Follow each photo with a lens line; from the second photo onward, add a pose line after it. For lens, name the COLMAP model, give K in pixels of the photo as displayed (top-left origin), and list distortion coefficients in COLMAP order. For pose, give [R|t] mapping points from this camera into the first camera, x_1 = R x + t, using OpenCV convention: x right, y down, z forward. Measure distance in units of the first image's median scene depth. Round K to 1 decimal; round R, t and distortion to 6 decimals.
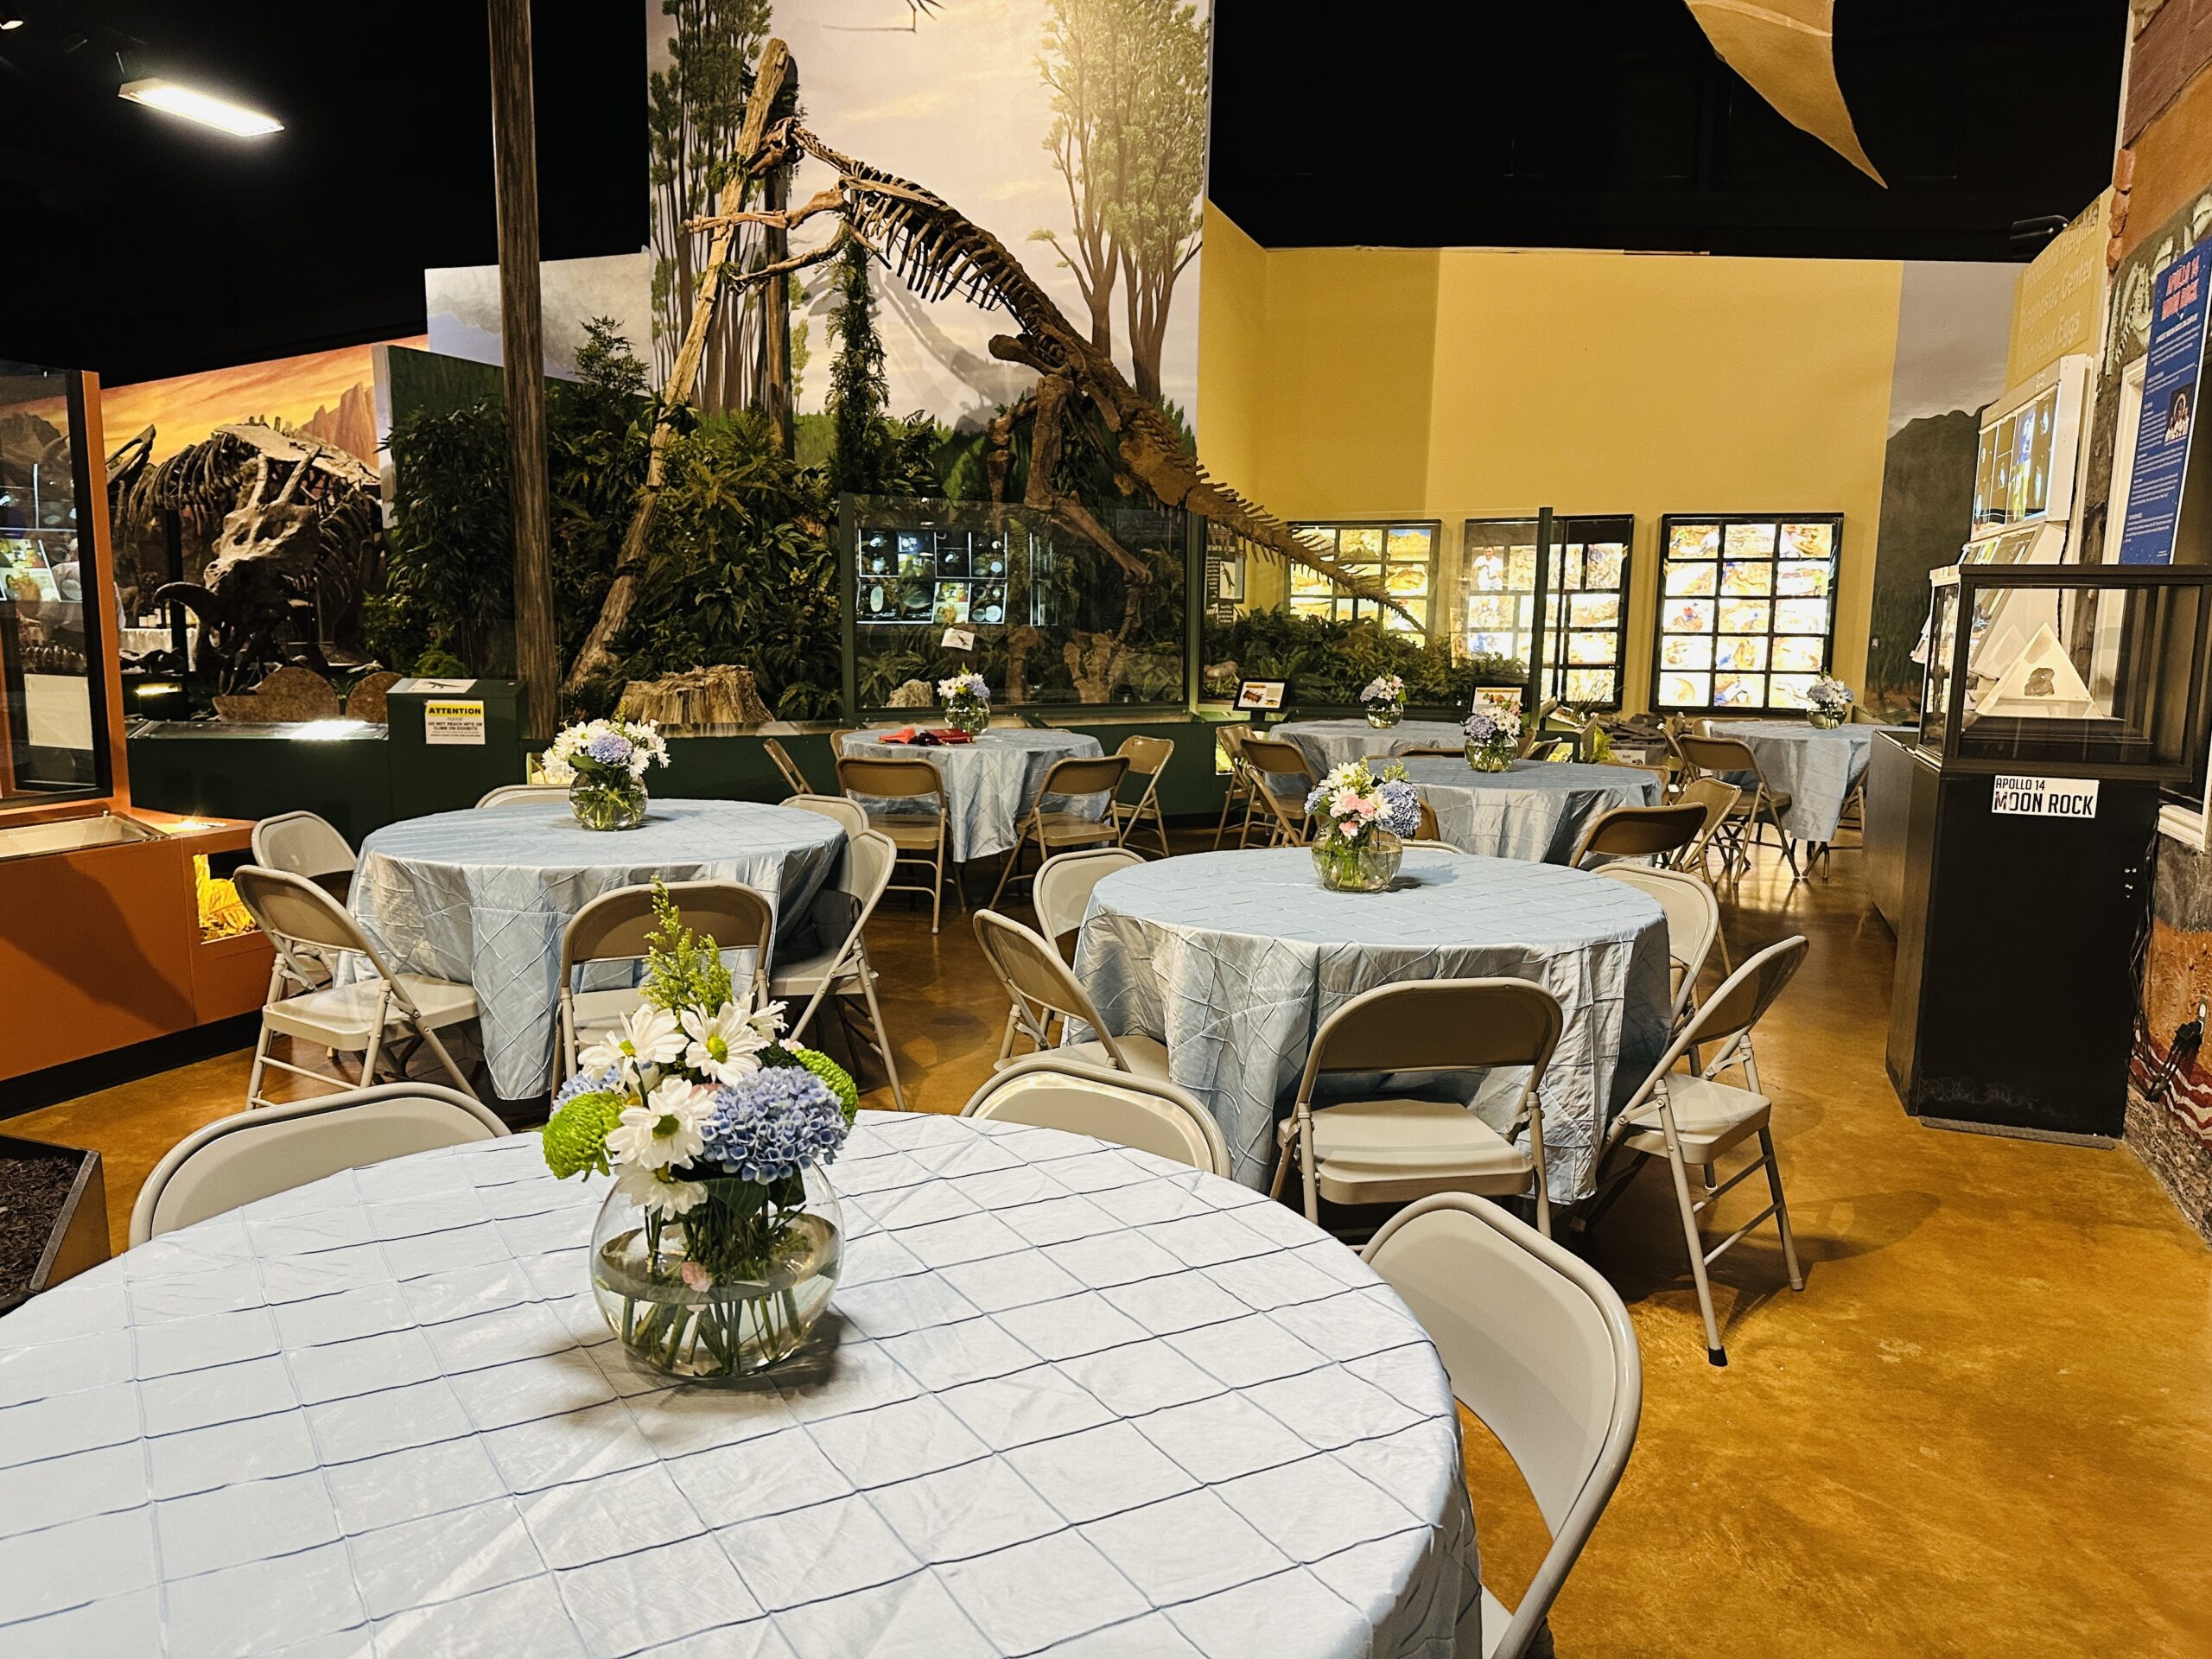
lens RADIAL K [[1559.5, 0, 1102.4], [0, 1559.5, 834.4], [0, 0, 1]] dist [0.039249, -0.036539]
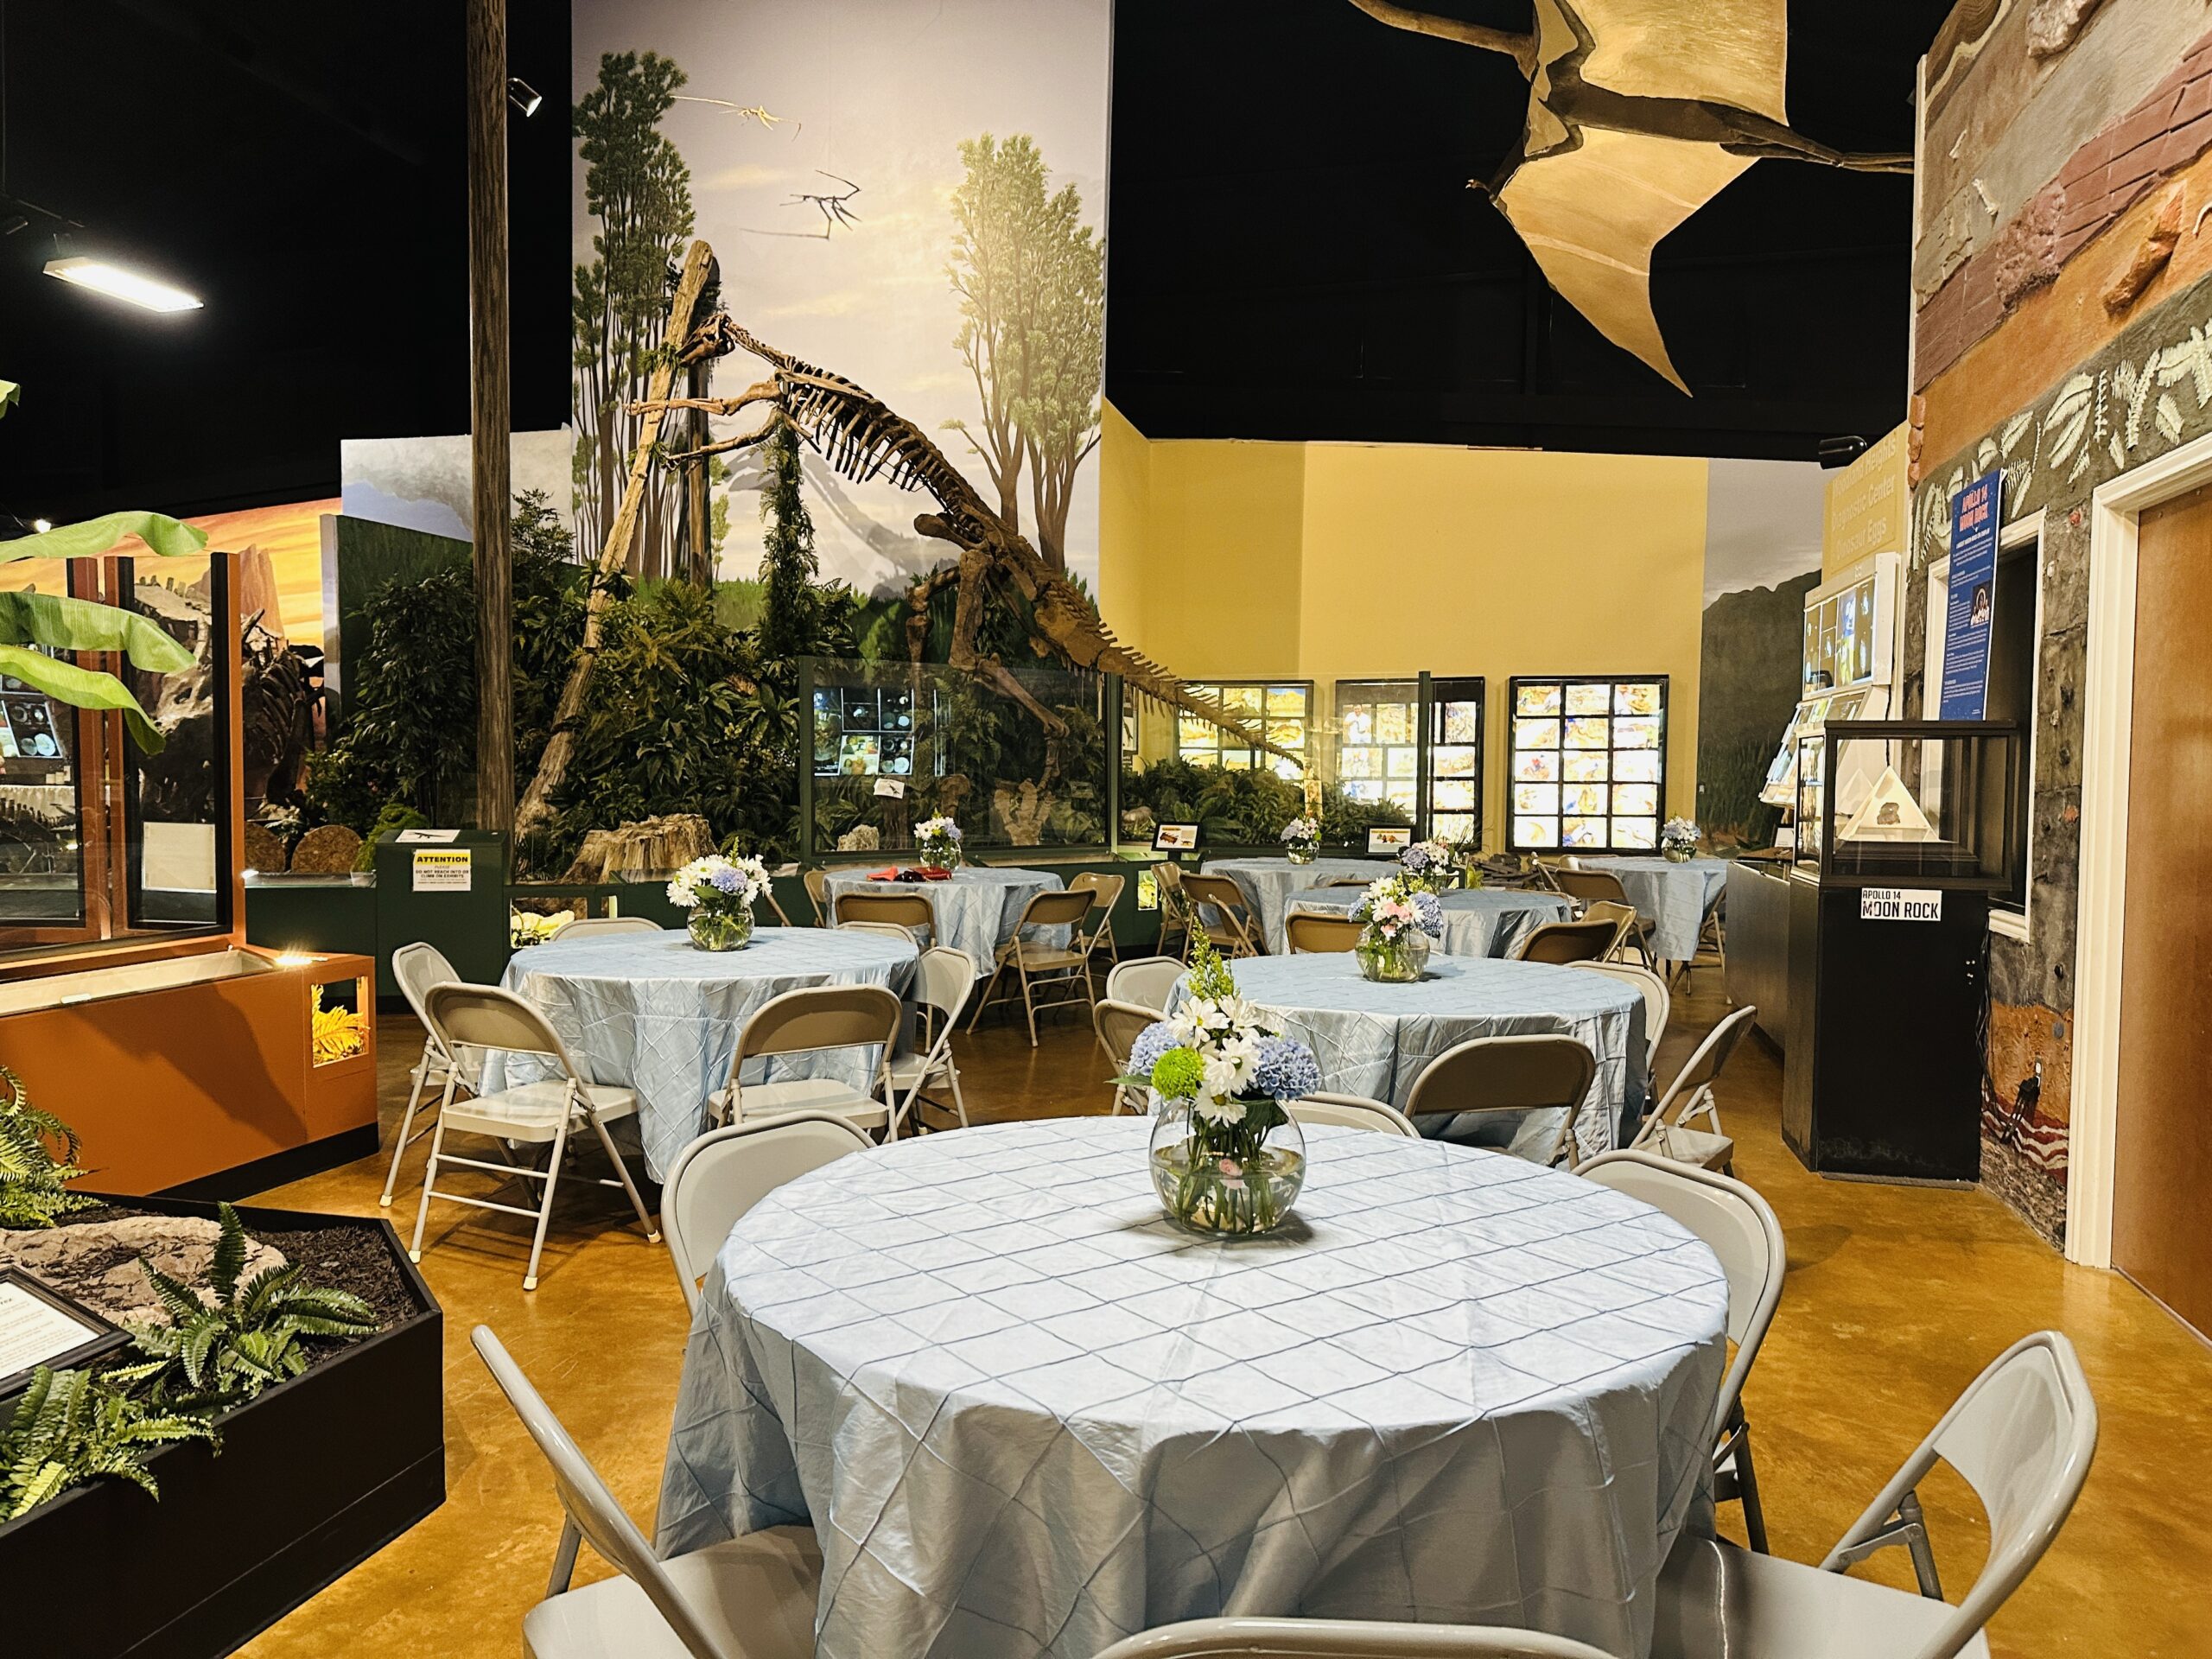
lens RADIAL K [[1559.5, 0, 1092.7], [0, 1559.5, 833.8], [0, 0, 1]] dist [0.039249, -0.036539]
pose [[0.994479, -0.009390, 0.104518, -0.068642], [0.019550, 0.995131, -0.096607, 0.011593], [-0.103102, 0.098117, 0.989820, -0.070314]]
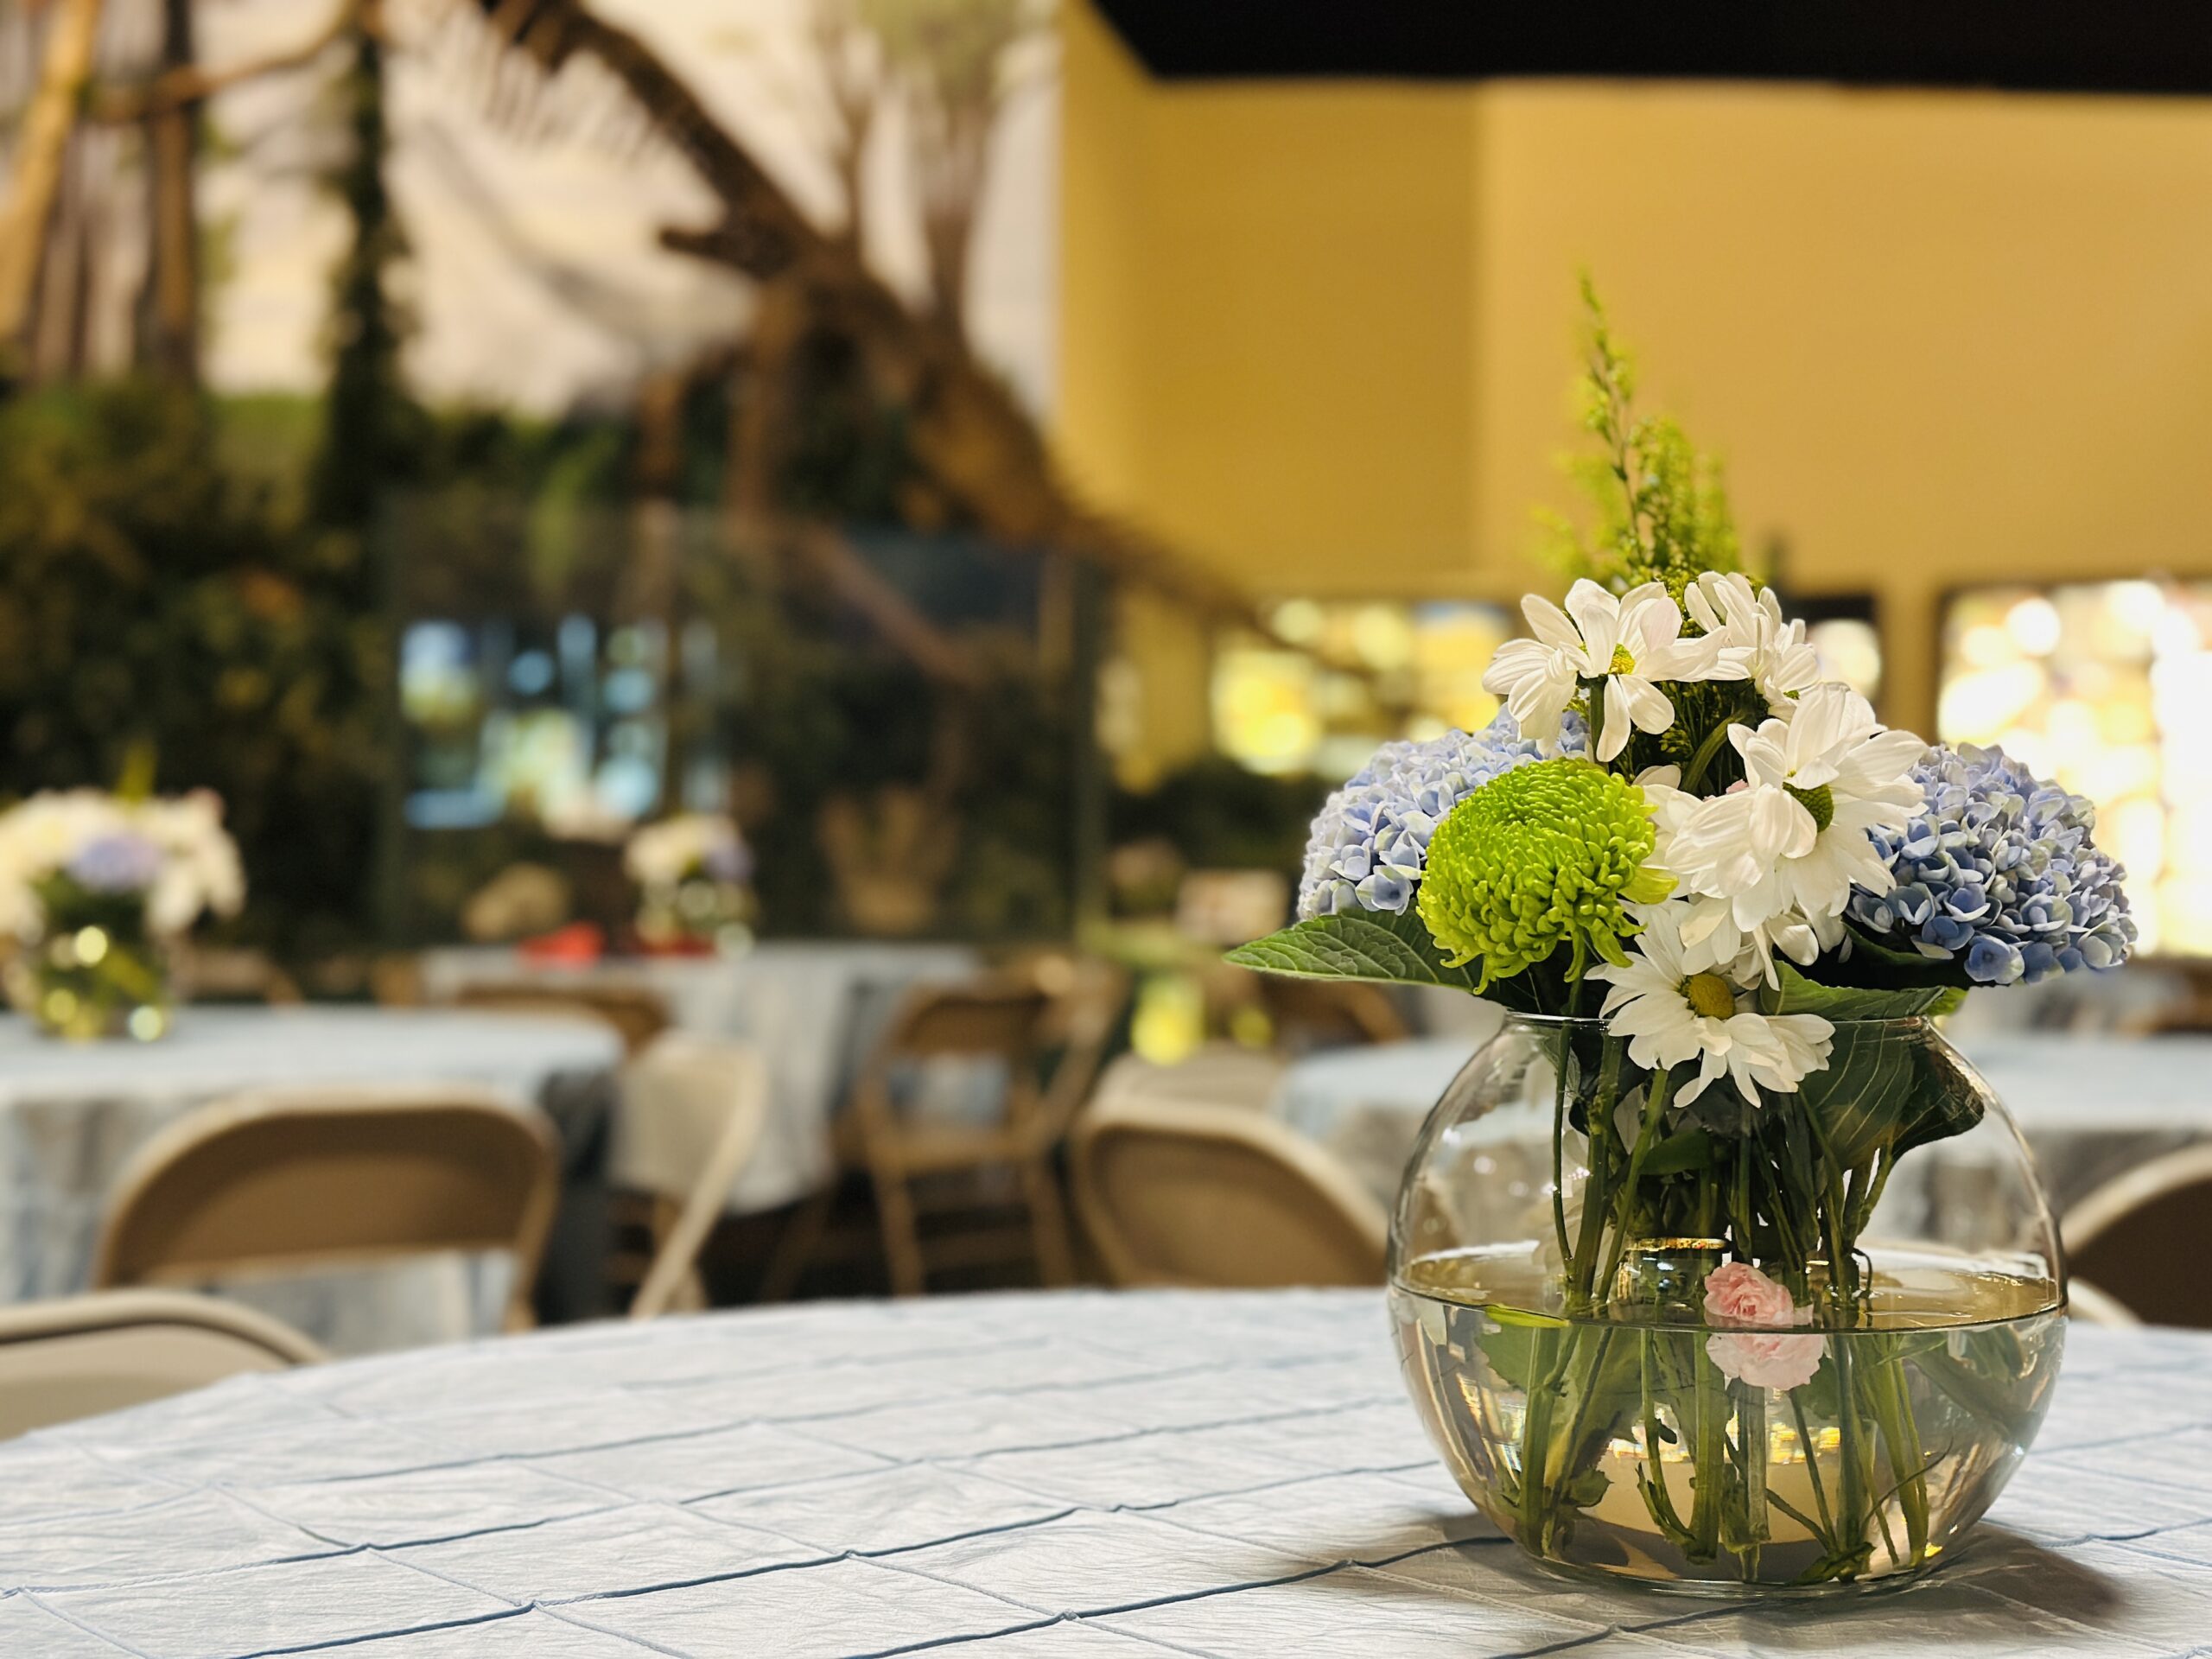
lens RADIAL K [[3121.8, 0, 1117.3], [0, 3121.8, 827.9], [0, 0, 1]] dist [0.065559, 0.000000]
pose [[0.991085, -0.012353, 0.132656, -0.061854], [0.032833, 0.987630, -0.153329, 0.034280], [-0.129121, 0.156317, 0.979231, 0.035608]]
